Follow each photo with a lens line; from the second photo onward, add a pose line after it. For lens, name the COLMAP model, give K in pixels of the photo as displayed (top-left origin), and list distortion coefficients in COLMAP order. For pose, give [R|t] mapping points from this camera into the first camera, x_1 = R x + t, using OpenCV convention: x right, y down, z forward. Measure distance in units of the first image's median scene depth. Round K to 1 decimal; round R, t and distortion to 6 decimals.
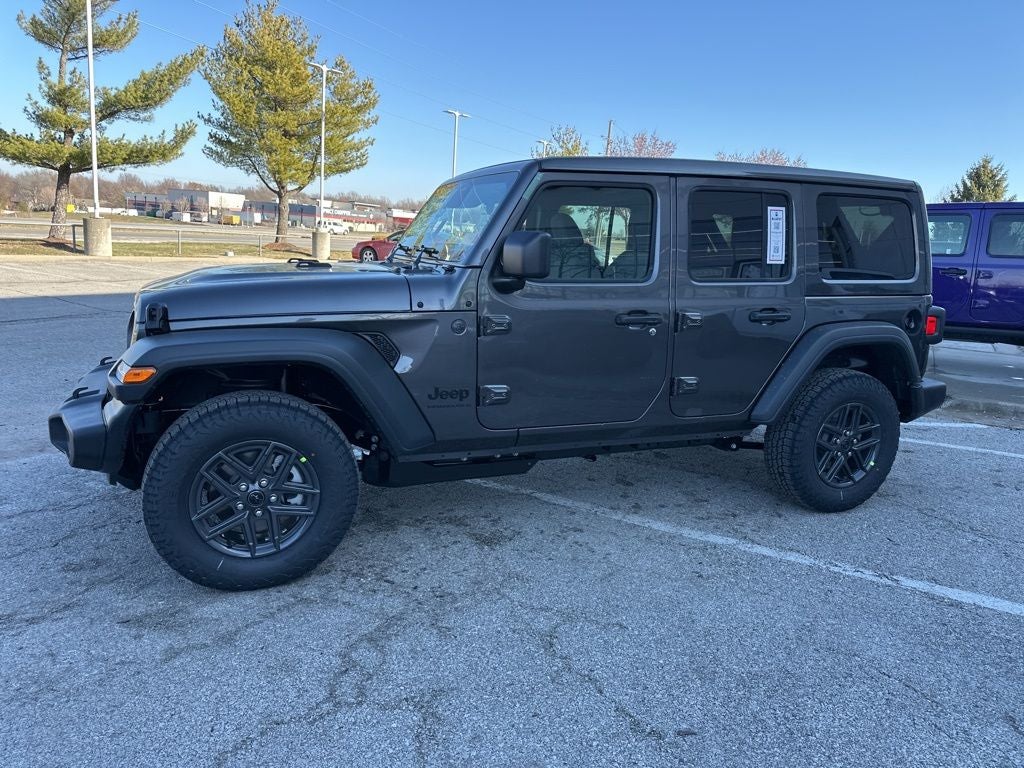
lens RADIAL K [[715.3, 0, 505.6], [0, 715.3, 383.4], [0, 0, 1]] dist [0.051927, -0.061634]
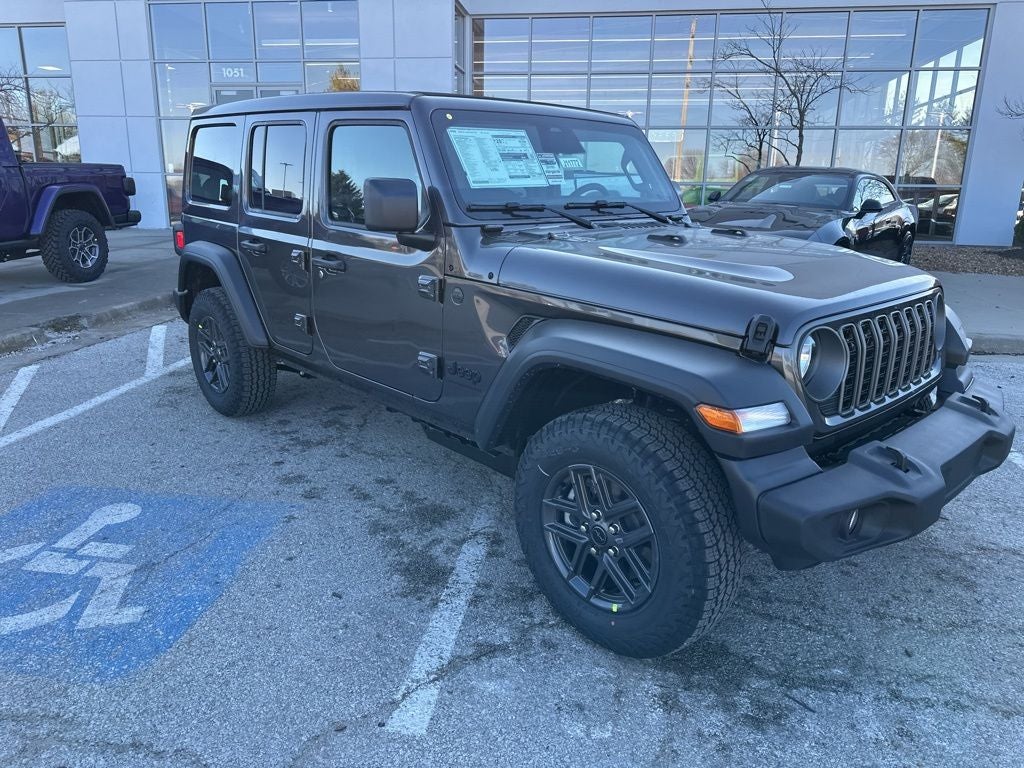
lens RADIAL K [[715.3, 0, 505.6], [0, 715.3, 383.4], [0, 0, 1]] dist [0.051927, -0.061634]
pose [[-0.360555, -0.303006, 0.882149, -0.926307], [0.145884, 0.915805, 0.374192, -0.336810], [-0.921259, 0.263609, -0.285994, 1.431705]]
